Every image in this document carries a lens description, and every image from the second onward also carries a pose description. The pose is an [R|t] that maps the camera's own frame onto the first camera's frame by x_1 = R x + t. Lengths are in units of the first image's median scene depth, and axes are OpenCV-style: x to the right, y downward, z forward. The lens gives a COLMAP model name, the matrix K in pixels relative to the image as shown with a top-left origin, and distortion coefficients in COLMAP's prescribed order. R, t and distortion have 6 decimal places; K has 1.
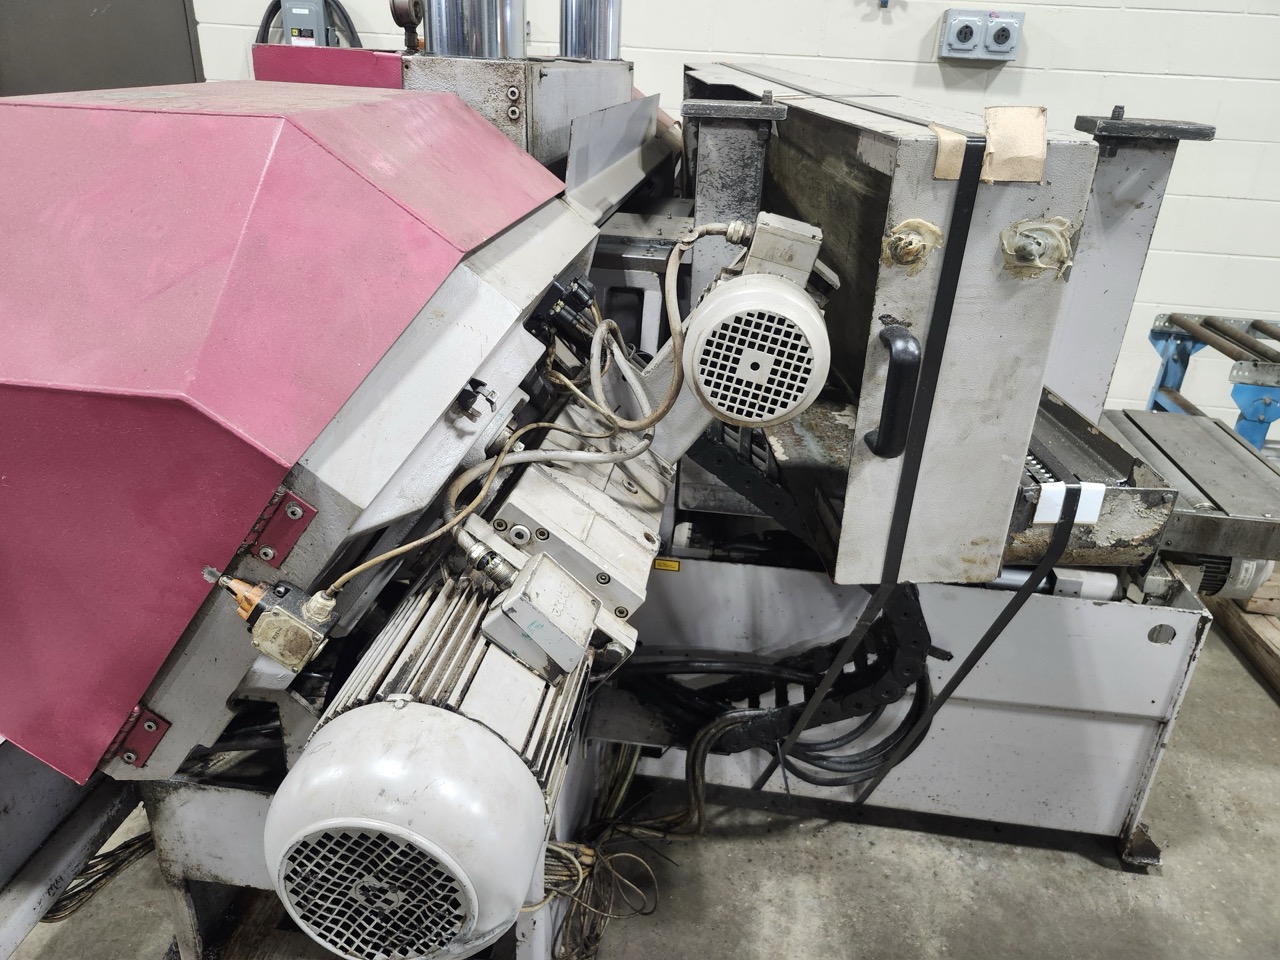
lens RADIAL K [[893.5, 0, 644.6], [0, 893.5, 475.8], [0, 0, 1]] dist [0.068341, -0.071973]
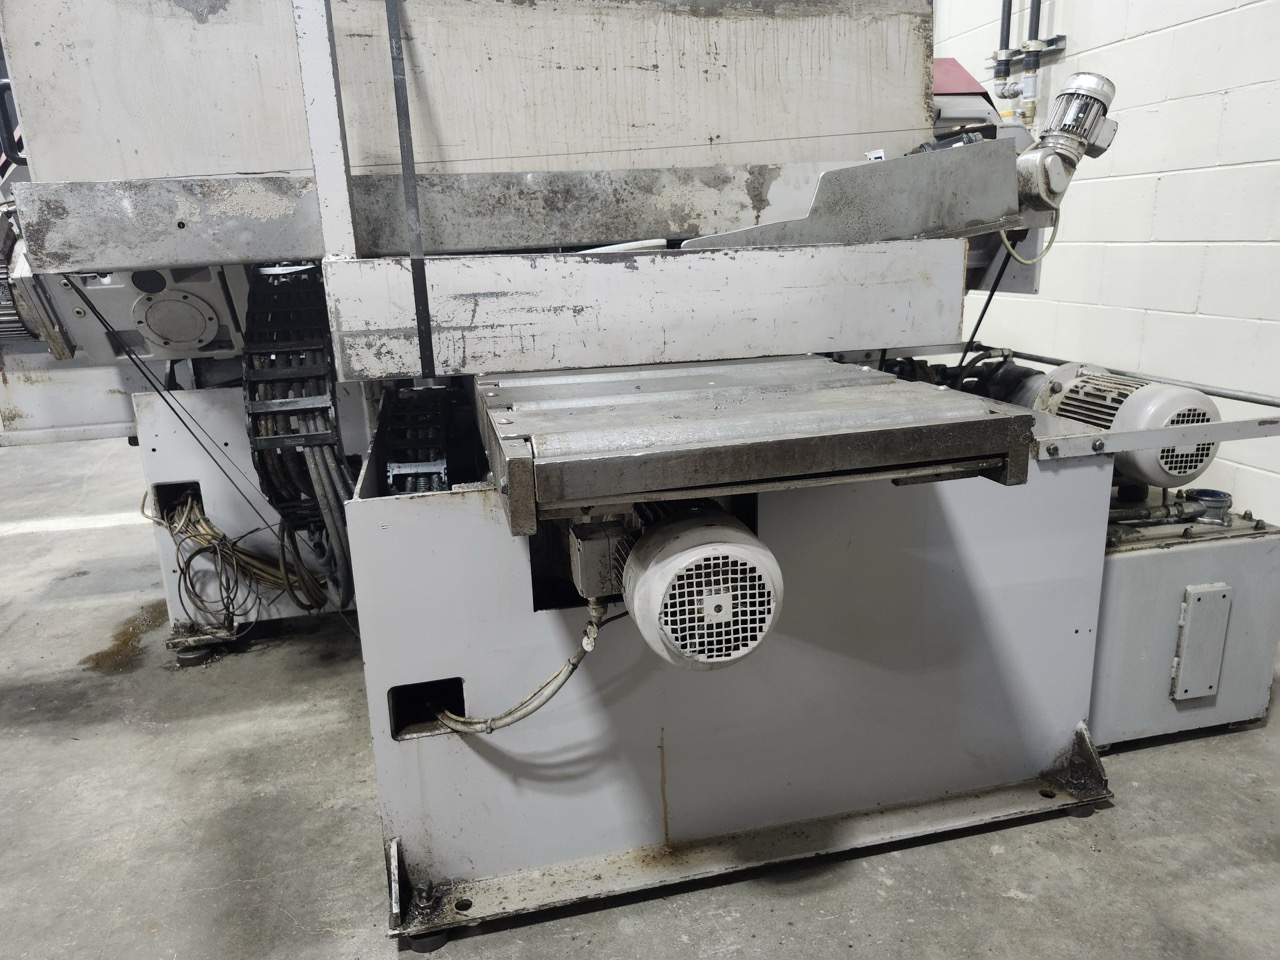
lens RADIAL K [[893.5, 0, 638.1], [0, 893.5, 473.1], [0, 0, 1]] dist [0.068341, -0.071973]
pose [[0.348175, 0.180668, -0.919855, 1.743439], [-0.352132, 0.934599, 0.050278, 0.018266], [0.868779, 0.306405, 0.389023, 1.170548]]
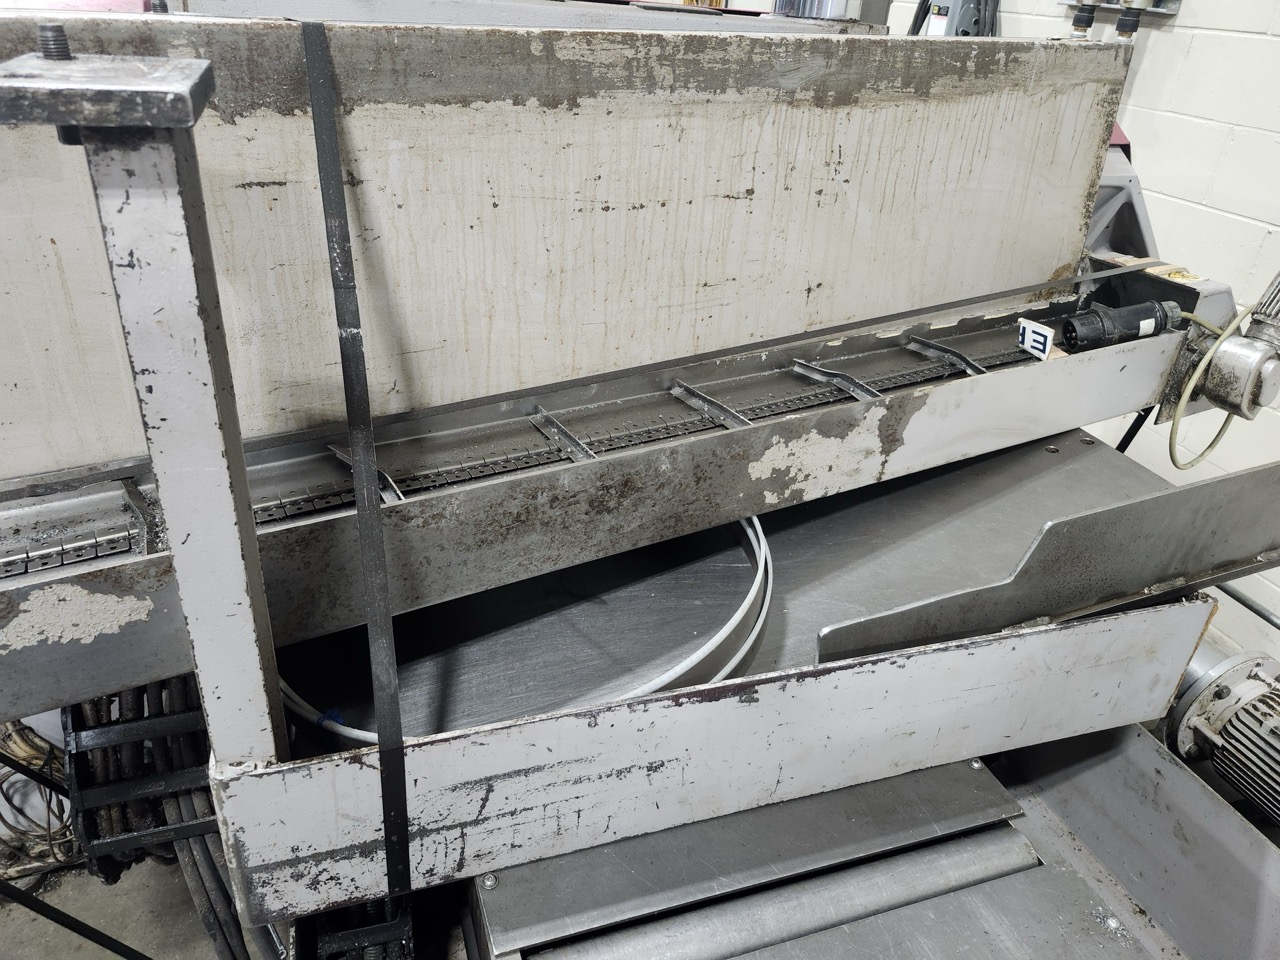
lens RADIAL K [[893.5, 0, 636.1], [0, 893.5, 467.8], [0, 0, 1]] dist [0.068341, -0.071973]
pose [[0.444920, 0.414567, -0.793839, 1.073014], [-0.431024, 0.876116, 0.215960, -0.435836], [0.785025, 0.246079, 0.568490, 1.024741]]
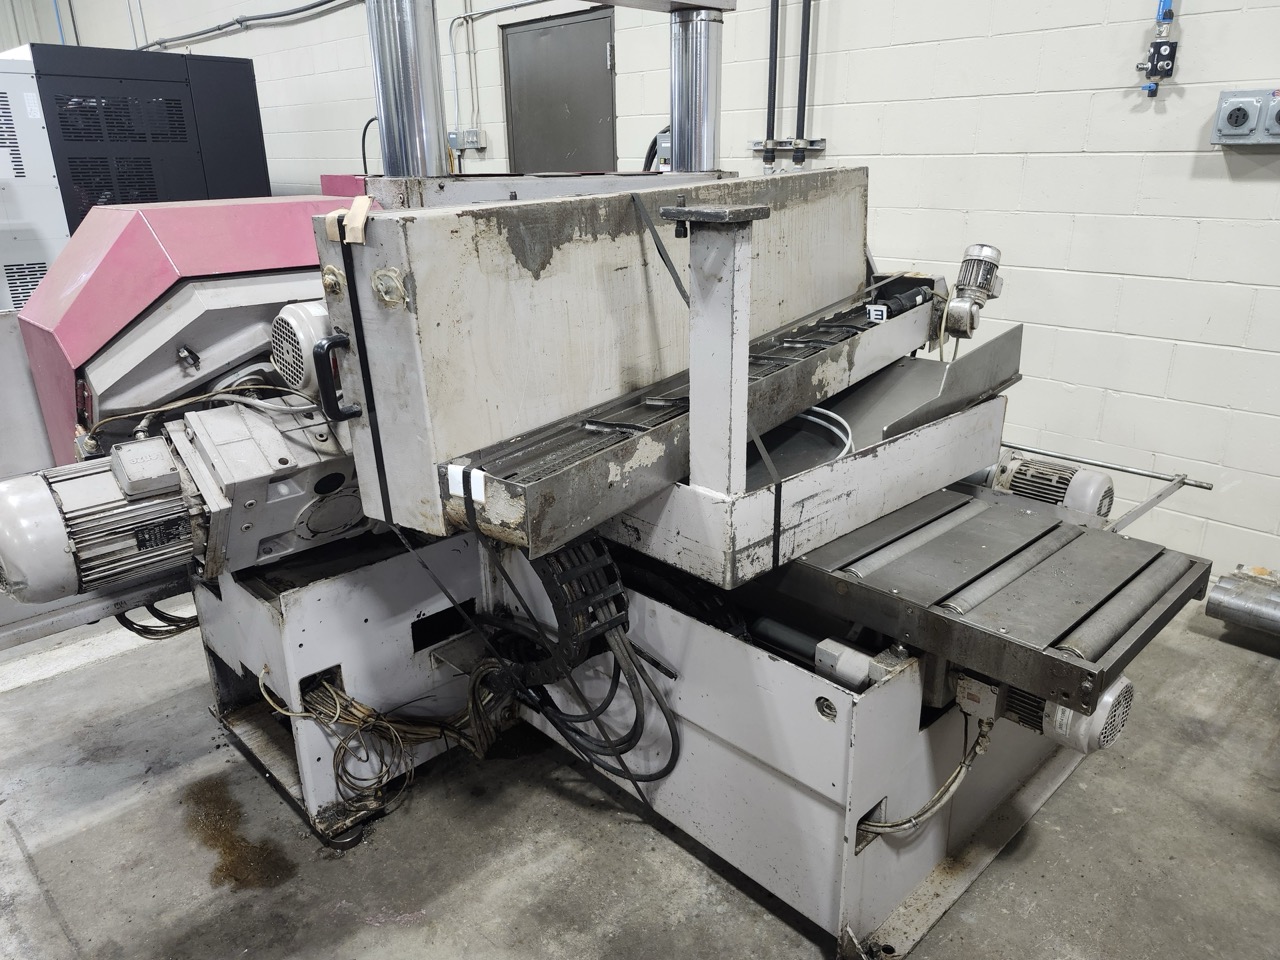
lens RADIAL K [[893.5, 0, 650.4], [0, 893.5, 483.4], [0, 0, 1]] dist [0.068341, -0.071973]
pose [[0.778953, 0.162849, -0.605567, 1.276605], [-0.223432, 0.974389, -0.025372, 0.003309], [0.585926, 0.155066, 0.795390, 0.088014]]
